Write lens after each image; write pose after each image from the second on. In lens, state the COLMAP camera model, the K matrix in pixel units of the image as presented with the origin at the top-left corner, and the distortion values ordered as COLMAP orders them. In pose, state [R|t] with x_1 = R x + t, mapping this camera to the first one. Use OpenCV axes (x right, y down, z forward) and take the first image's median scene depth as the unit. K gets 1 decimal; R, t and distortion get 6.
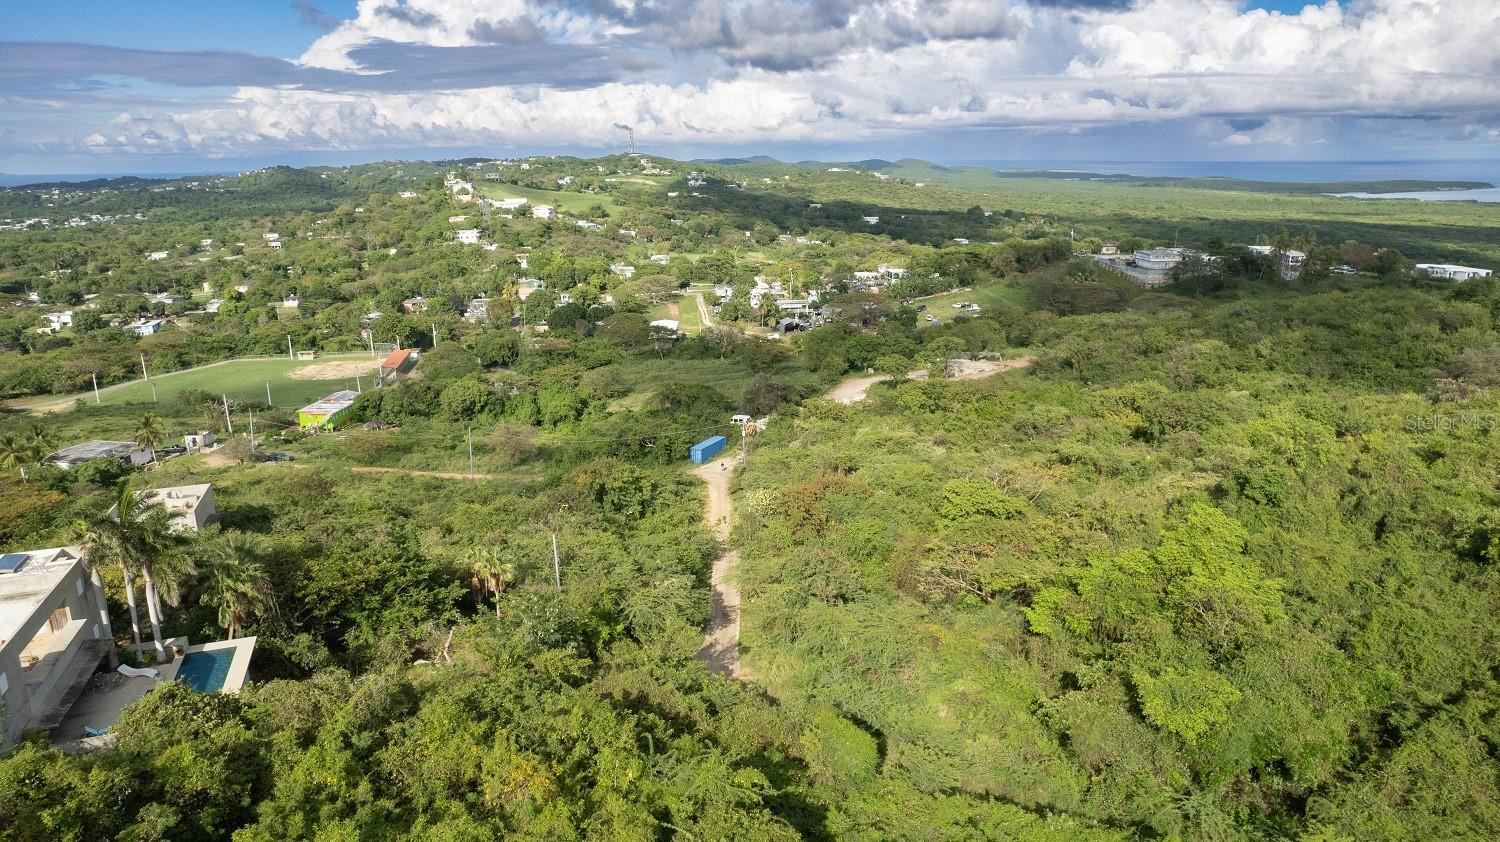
lens RADIAL K [[987.6, 0, 762.3], [0, 987.6, 387.3], [0, 0, 1]] dist [-0.034712, 0.069251]
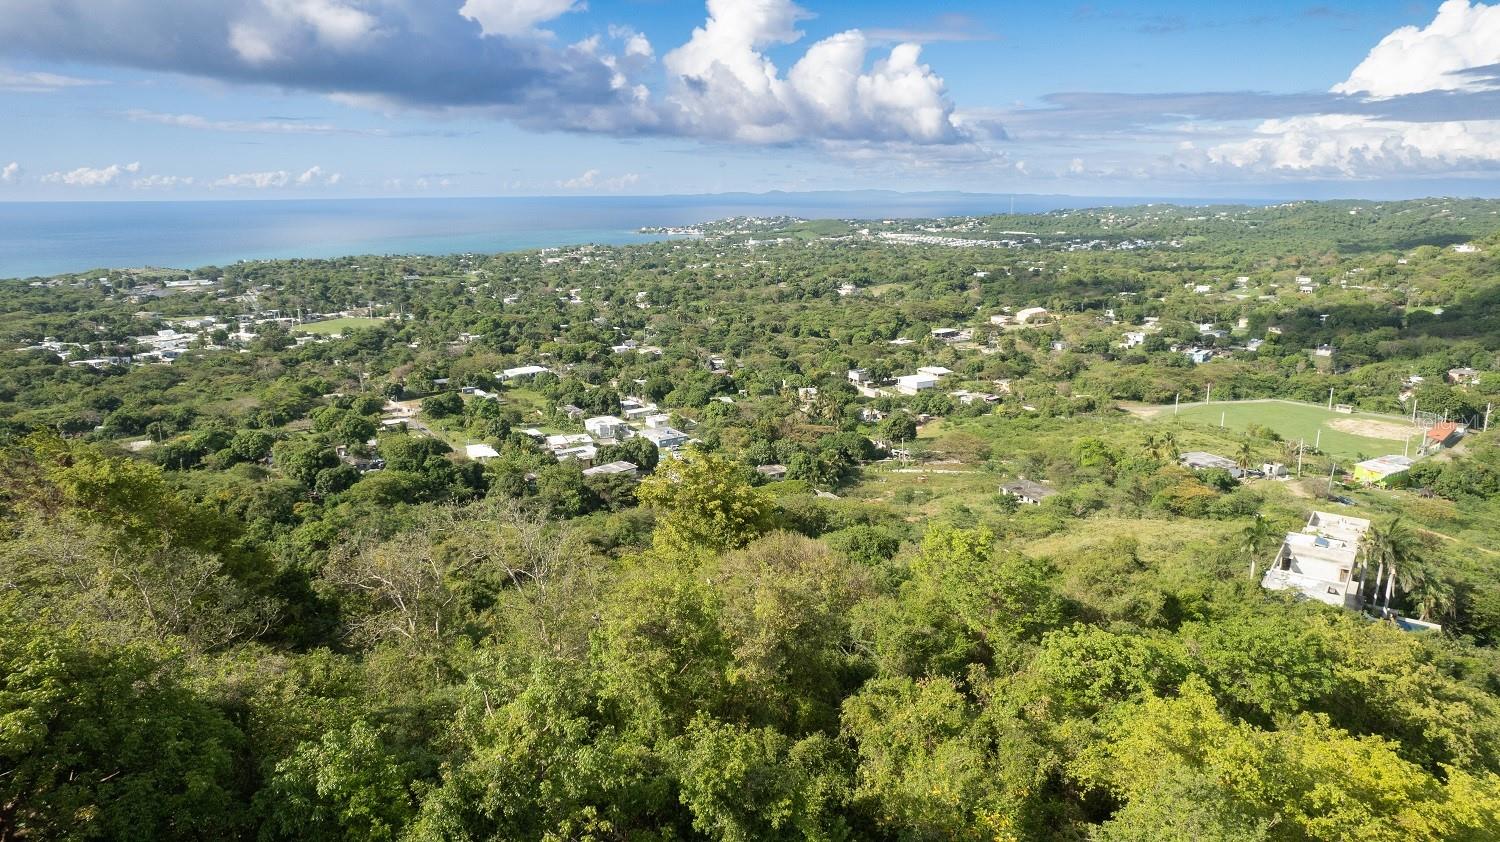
lens RADIAL K [[987.6, 0, 762.3], [0, 987.6, 387.3], [0, 0, 1]] dist [-0.034712, 0.069251]
pose [[0.593677, 0.182261, -0.783791, 0.006857], [-0.200877, 0.976743, 0.074976, -0.005844], [0.779228, 0.112933, 0.616482, -0.146615]]
